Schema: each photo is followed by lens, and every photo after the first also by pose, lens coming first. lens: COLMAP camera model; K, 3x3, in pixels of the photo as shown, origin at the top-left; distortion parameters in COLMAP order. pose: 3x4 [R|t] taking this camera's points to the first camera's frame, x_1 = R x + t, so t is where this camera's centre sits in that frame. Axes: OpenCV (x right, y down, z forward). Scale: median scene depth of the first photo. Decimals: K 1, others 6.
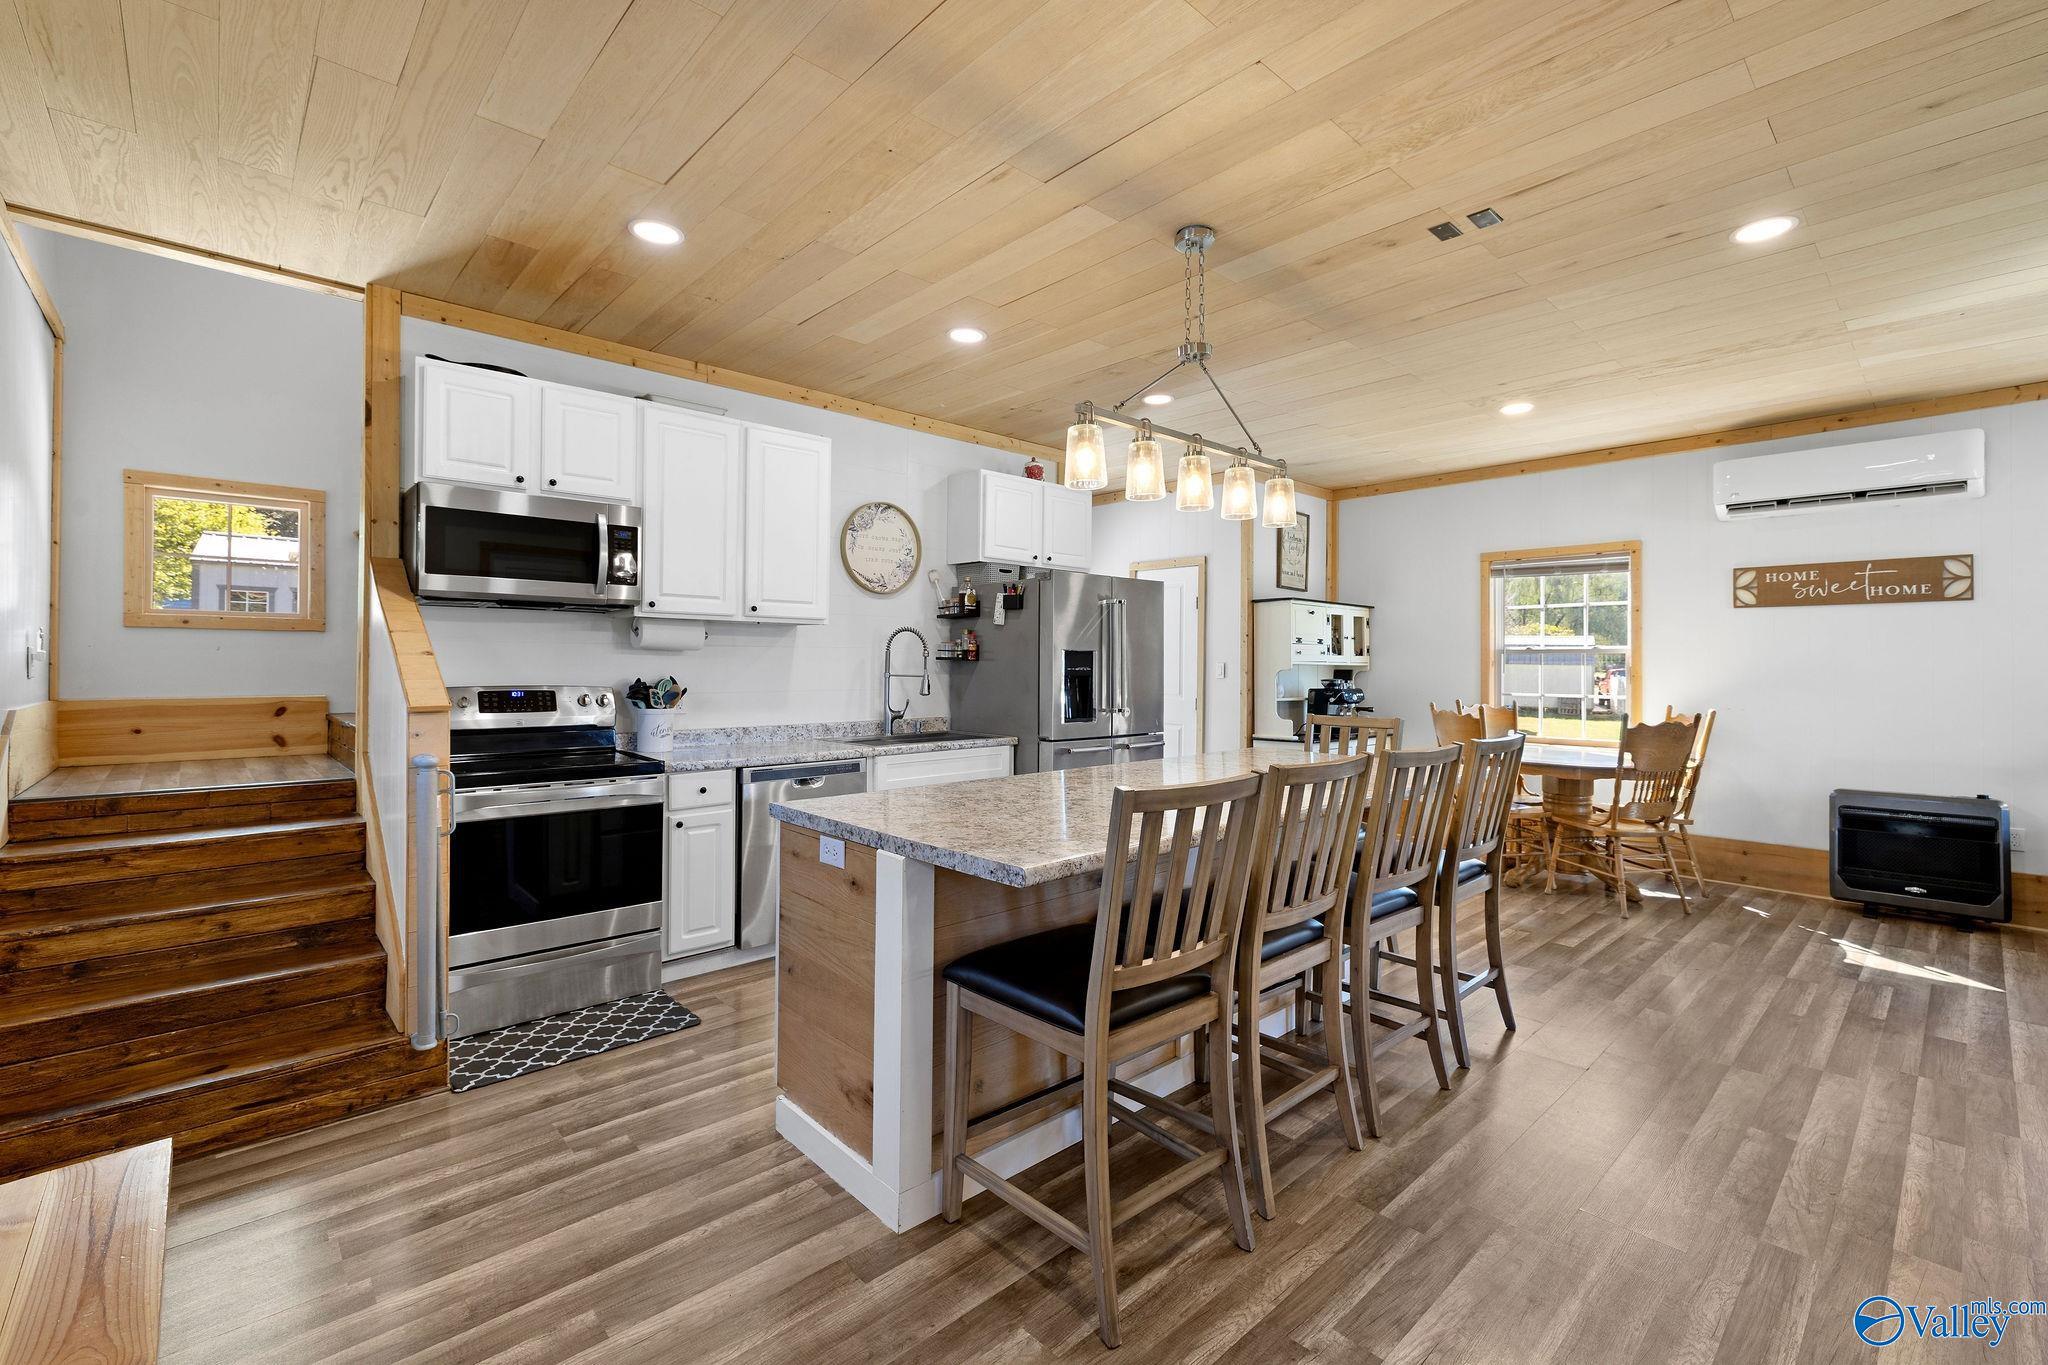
lens RADIAL K [[880.0, 0, 1022.4], [0, 880.0, 666.3], [0, 0, 1]] dist [0.006086, 0.000430]
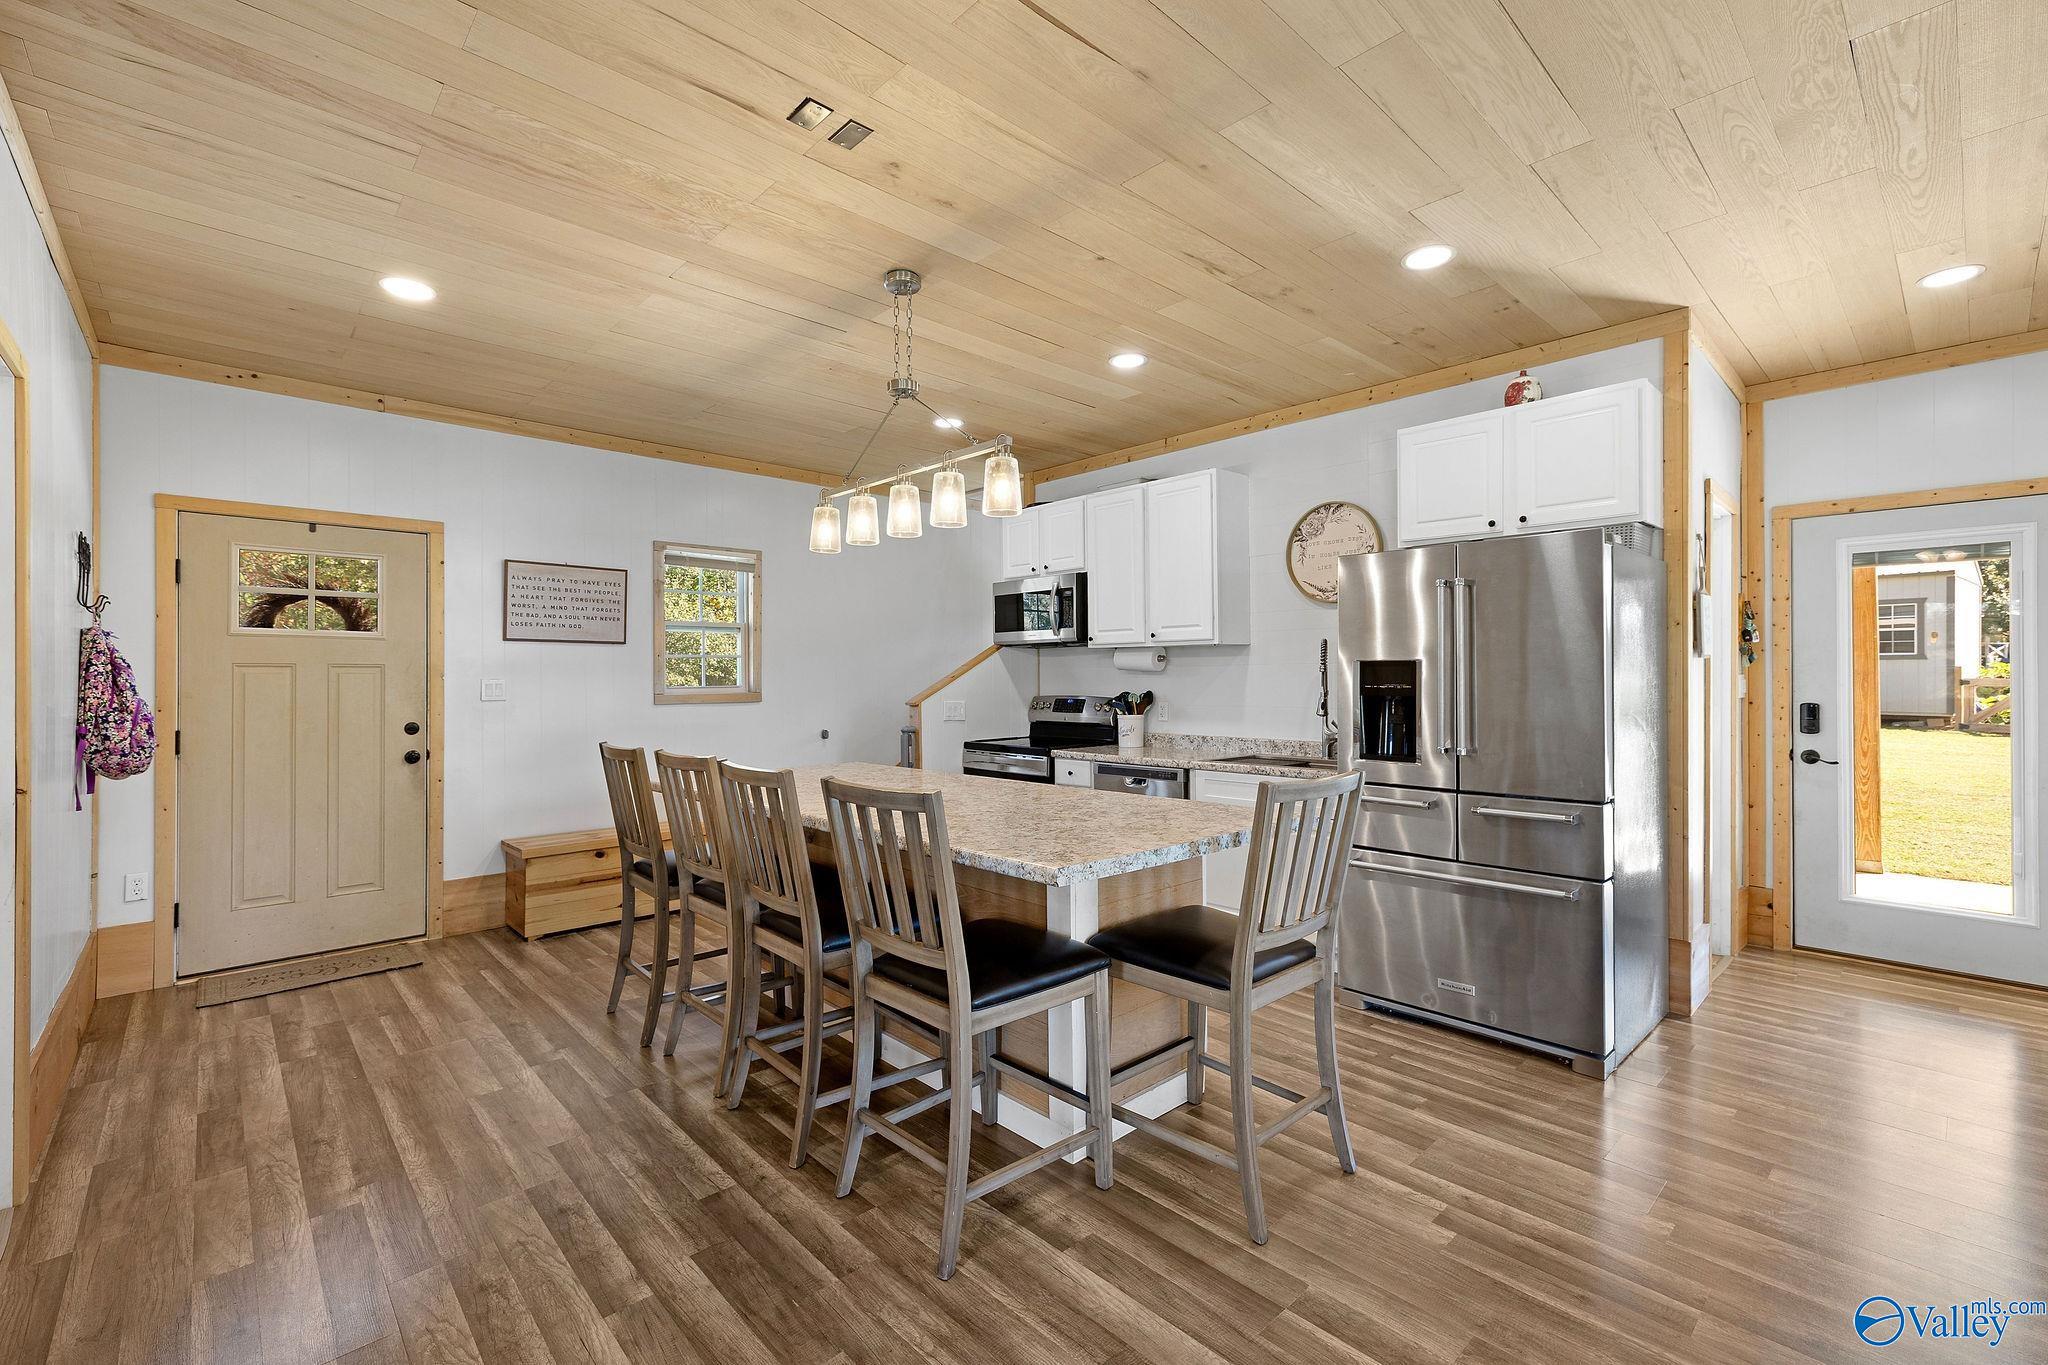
lens RADIAL K [[880.0, 0, 1020.4], [0, 880.0, 669.7], [0, 0, 1]] dist [0.006086, 0.000430]
pose [[0.014814, -0.017361, -0.999740, 0.942384], [0.002933, 0.999846, -0.017319, 0.001928], [0.999886, -0.002676, 0.014862, 0.844142]]
